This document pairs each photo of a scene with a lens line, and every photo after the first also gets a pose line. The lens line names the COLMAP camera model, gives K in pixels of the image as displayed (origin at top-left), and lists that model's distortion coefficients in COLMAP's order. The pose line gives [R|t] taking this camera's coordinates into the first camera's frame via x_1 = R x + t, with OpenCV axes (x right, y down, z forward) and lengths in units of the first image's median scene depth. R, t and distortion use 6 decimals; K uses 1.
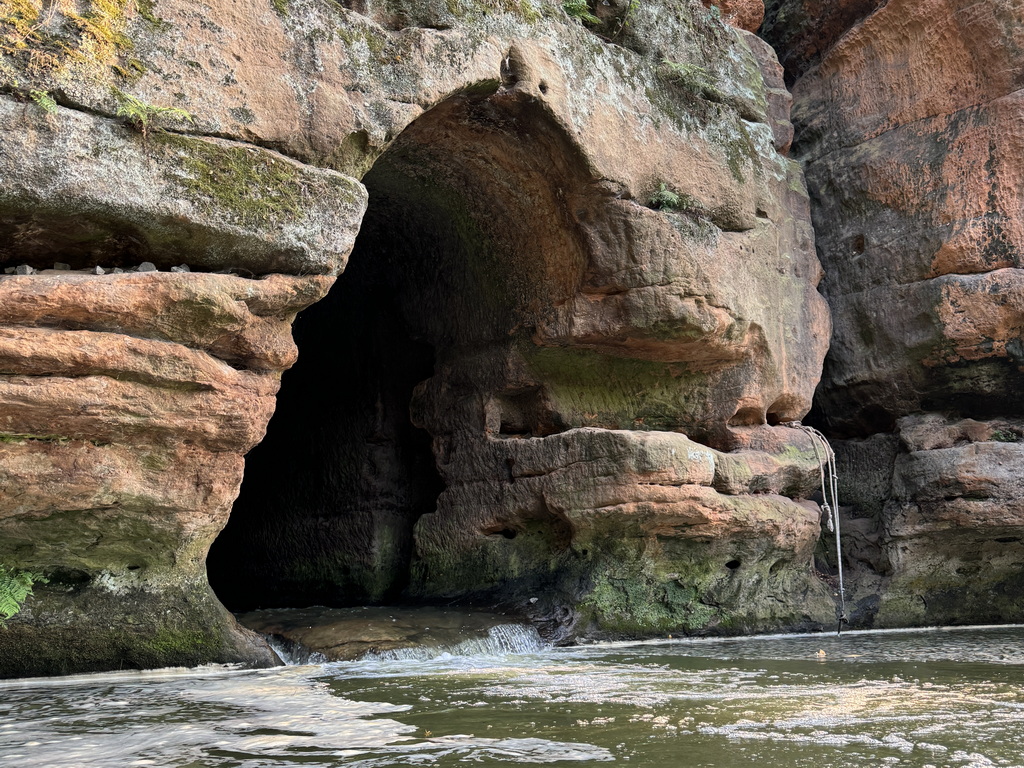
lens RADIAL K [[947.9, 0, 510.0], [0, 947.9, 379.8], [0, 0, 1]] dist [0.047876, 0.000000]
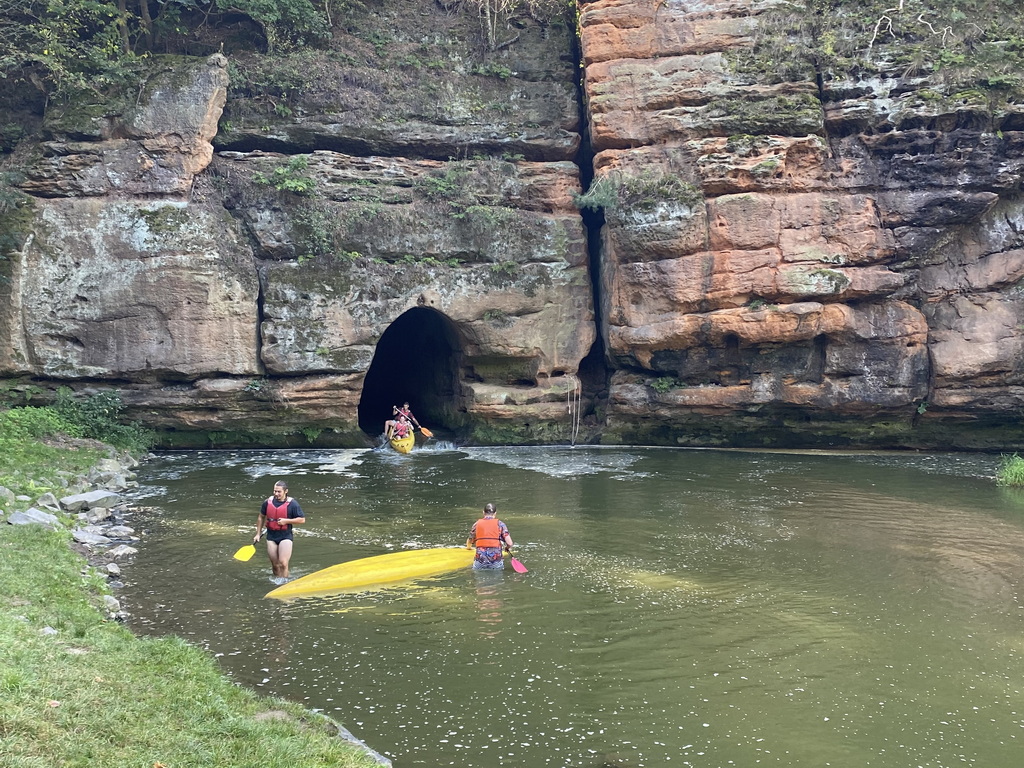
lens RADIAL K [[1031.8, 0, 524.8], [0, 1031.8, 407.5], [0, 0, 1]] dist [-0.001051, 0.000000]
pose [[0.898667, 0.053205, -0.435393, 1.775531], [0.076555, 0.958356, 0.275124, -0.830524], [0.431899, -0.280576, 0.857170, -1.984438]]
